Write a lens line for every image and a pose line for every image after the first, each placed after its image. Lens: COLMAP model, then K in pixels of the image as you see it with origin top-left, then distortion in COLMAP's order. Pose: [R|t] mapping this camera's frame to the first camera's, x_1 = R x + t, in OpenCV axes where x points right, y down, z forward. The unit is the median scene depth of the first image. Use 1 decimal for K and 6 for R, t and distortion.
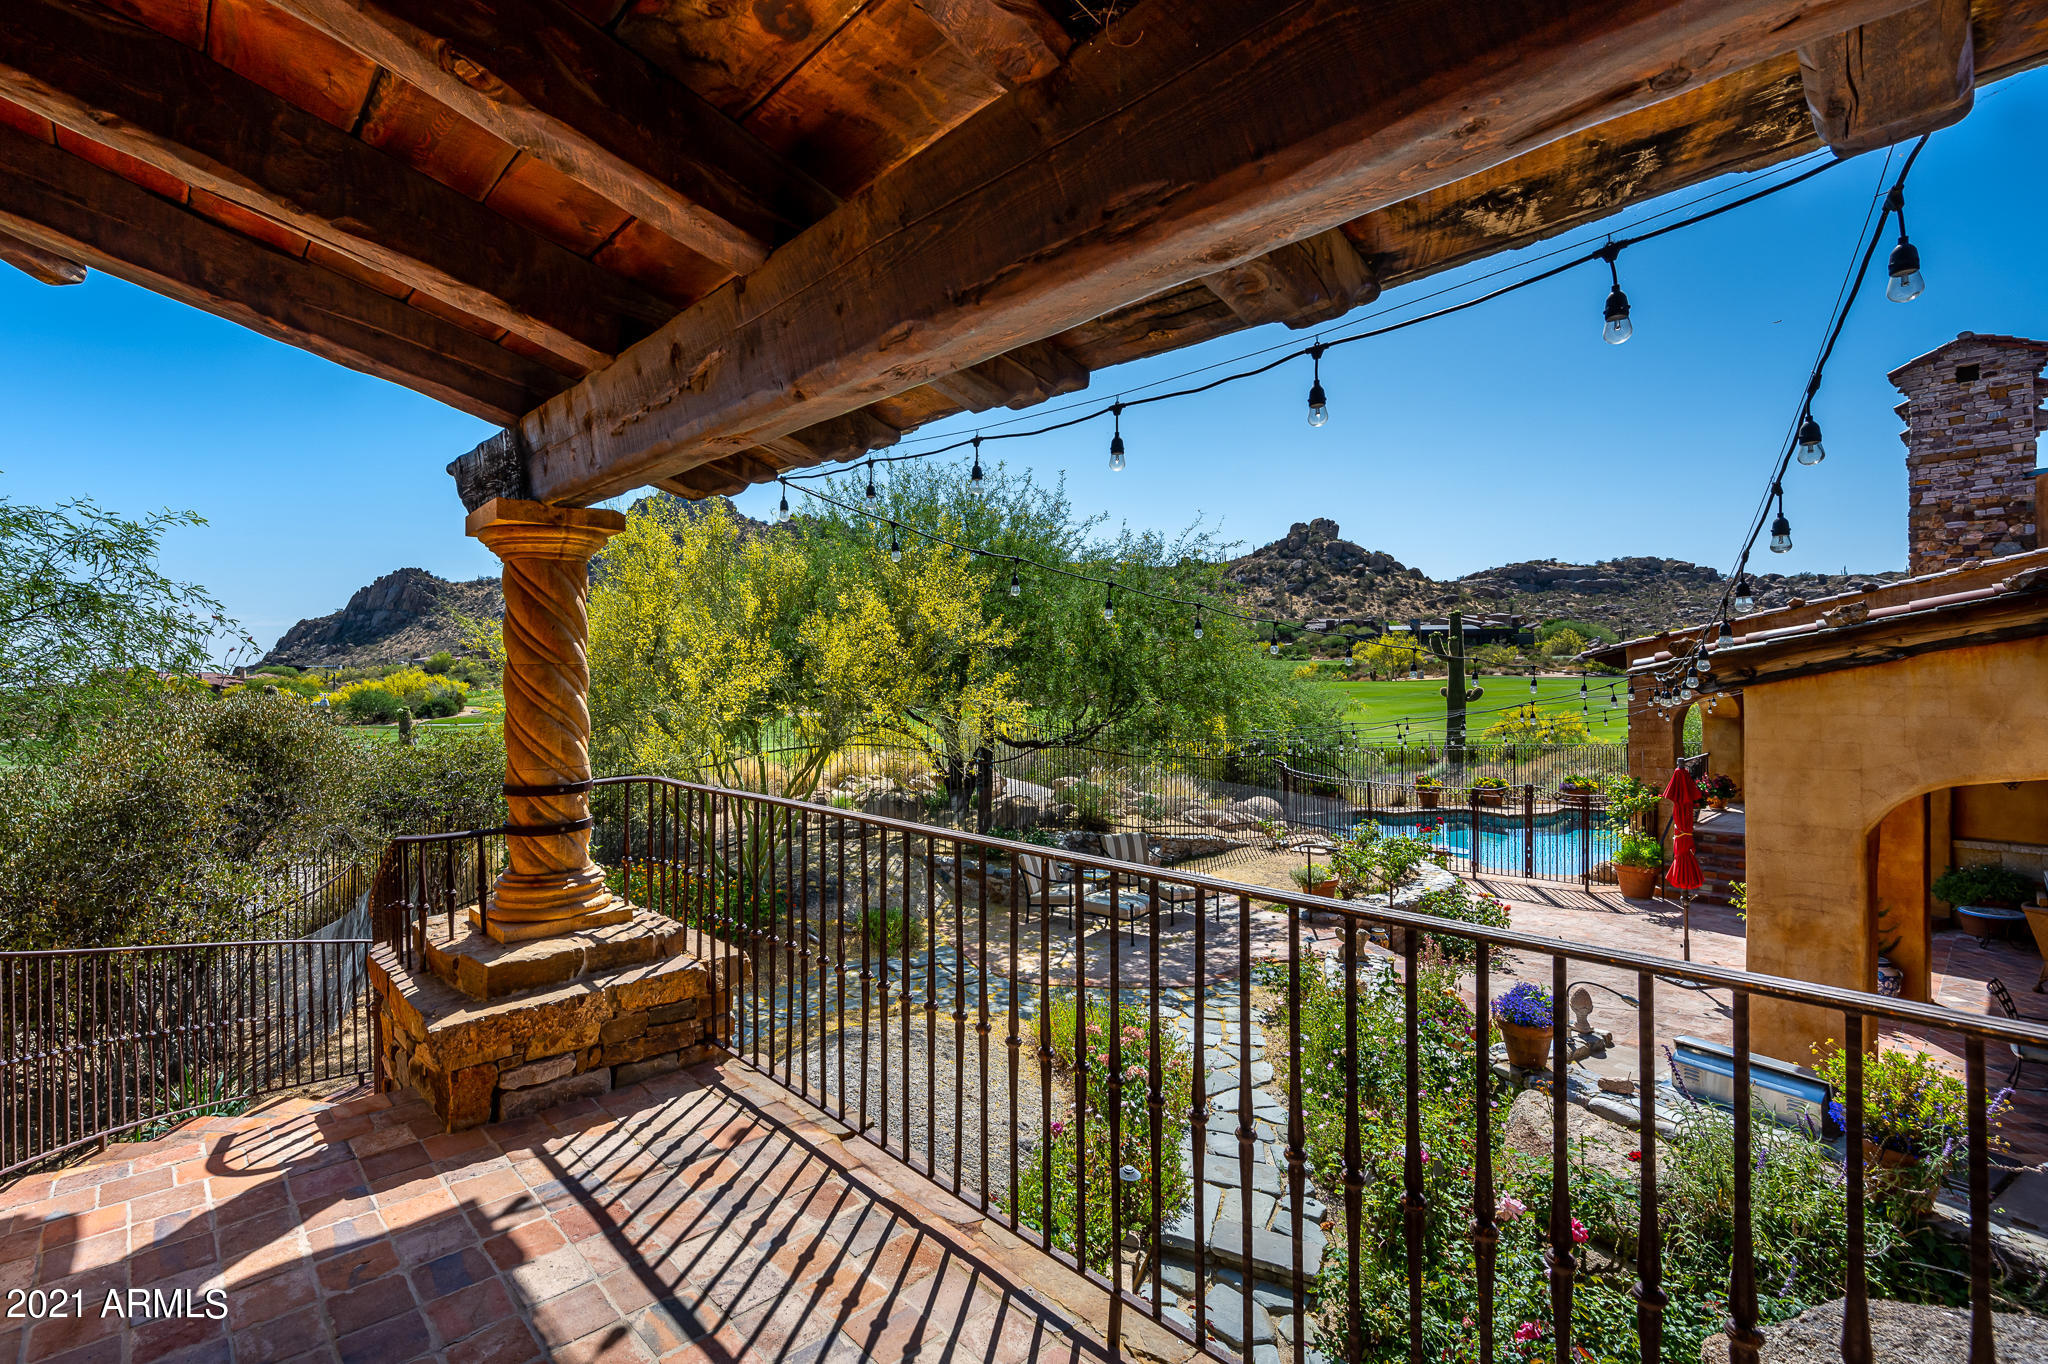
lens RADIAL K [[933.3, 0, 1029.2], [0, 933.3, 677.7], [0, 0, 1]] dist [-0.008364, 0.001849]
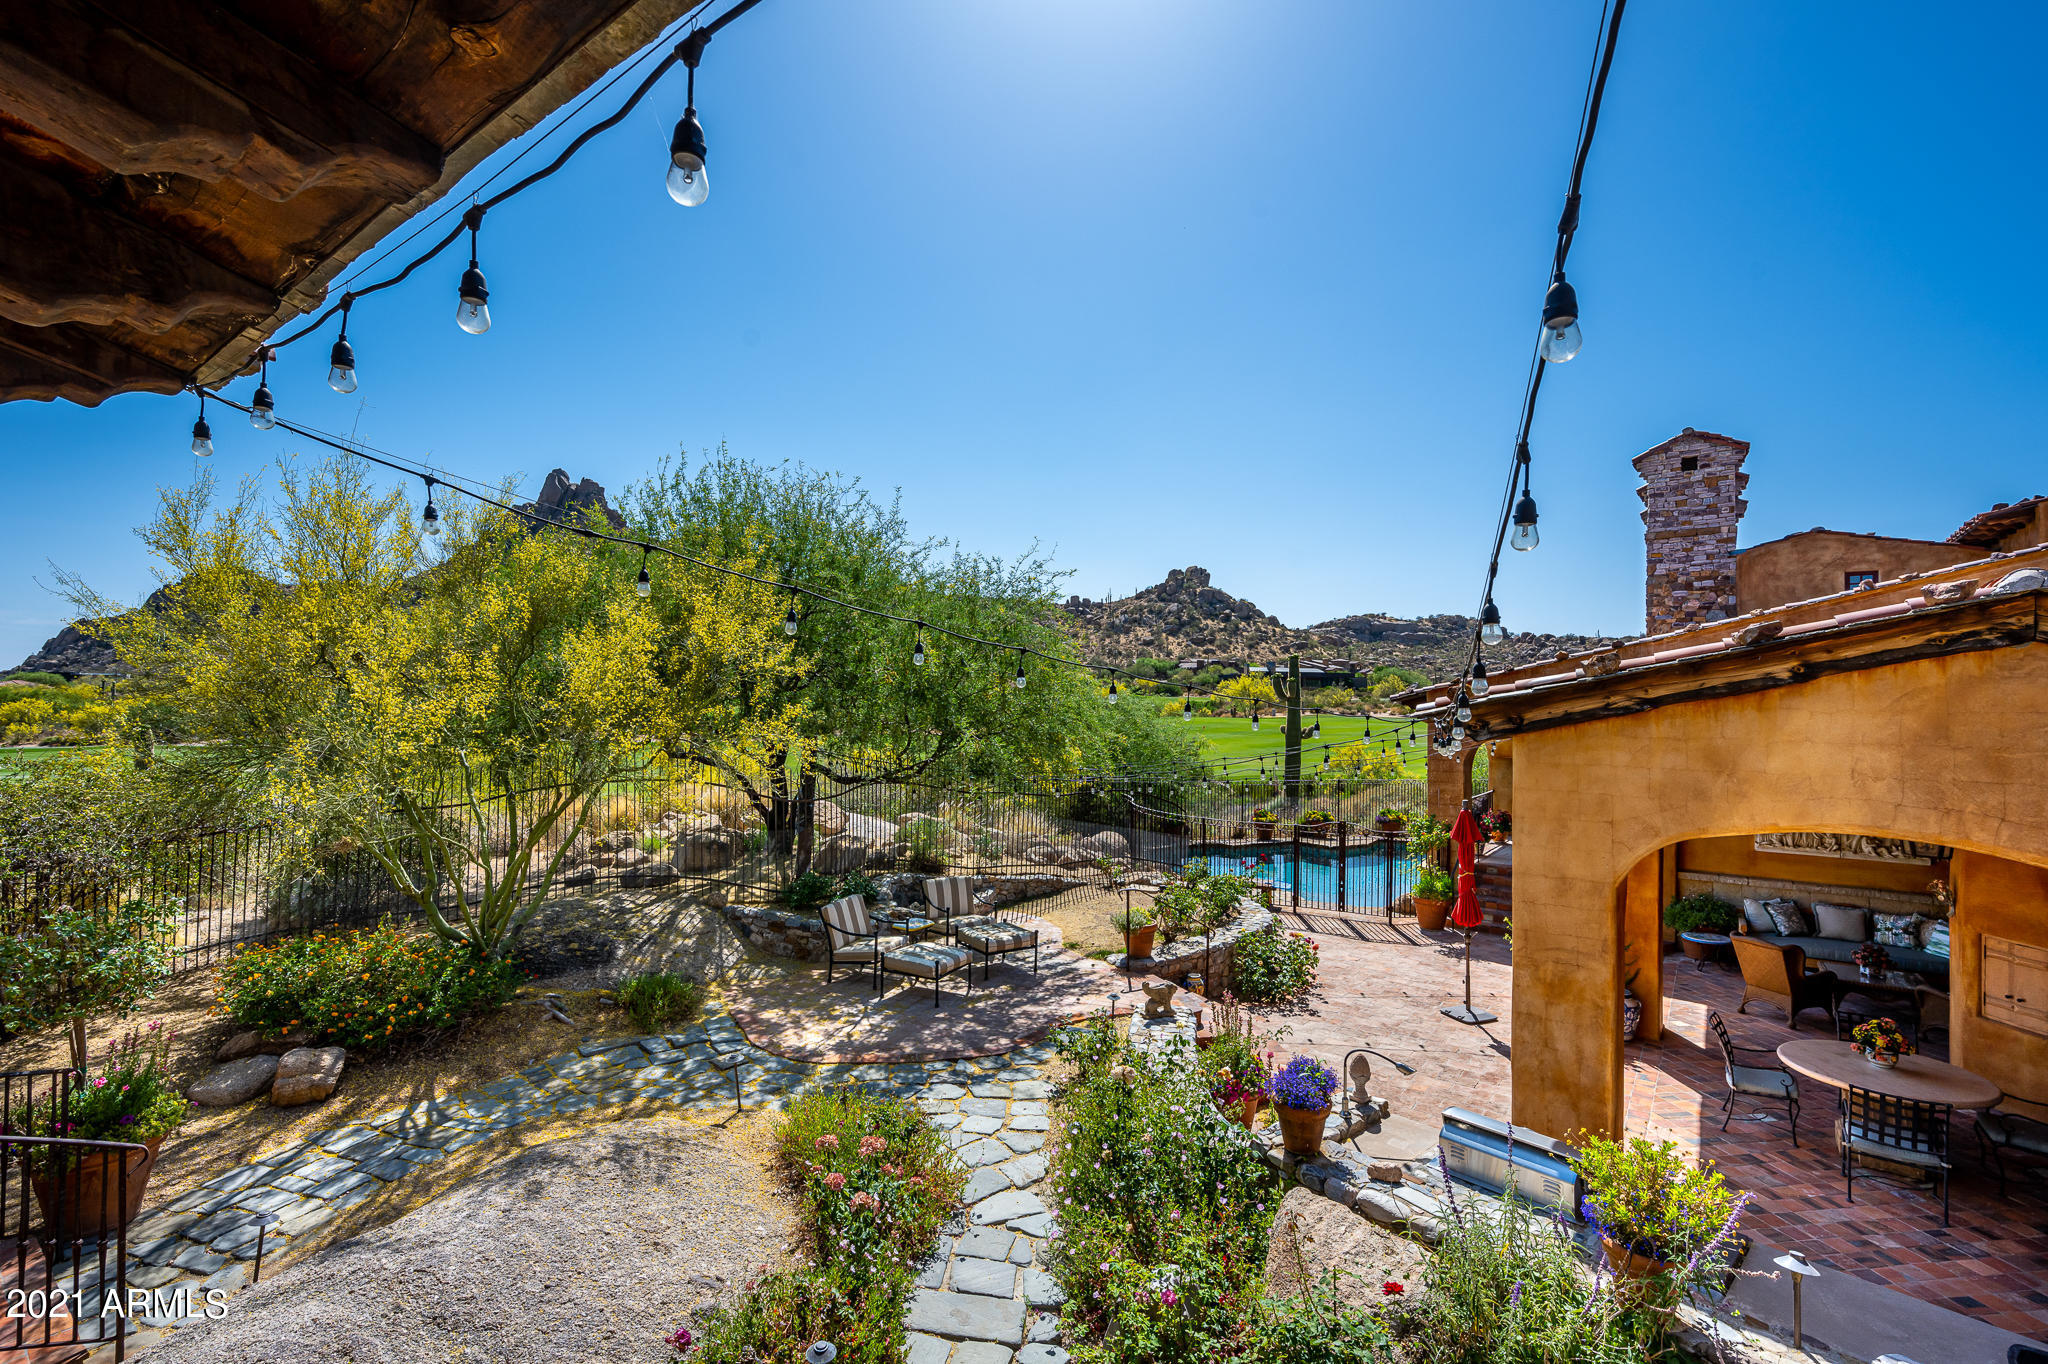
lens RADIAL K [[1211.2, 0, 1020.5], [0, 1211.2, 688.8], [0, 0, 1]] dist [-0.003781, -0.002133]
pose [[0.962413, 0.027024, 0.270243, -0.172811], [-0.021359, 0.999487, -0.023882, 0.006452], [-0.270749, 0.017212, 0.962496, -0.200341]]
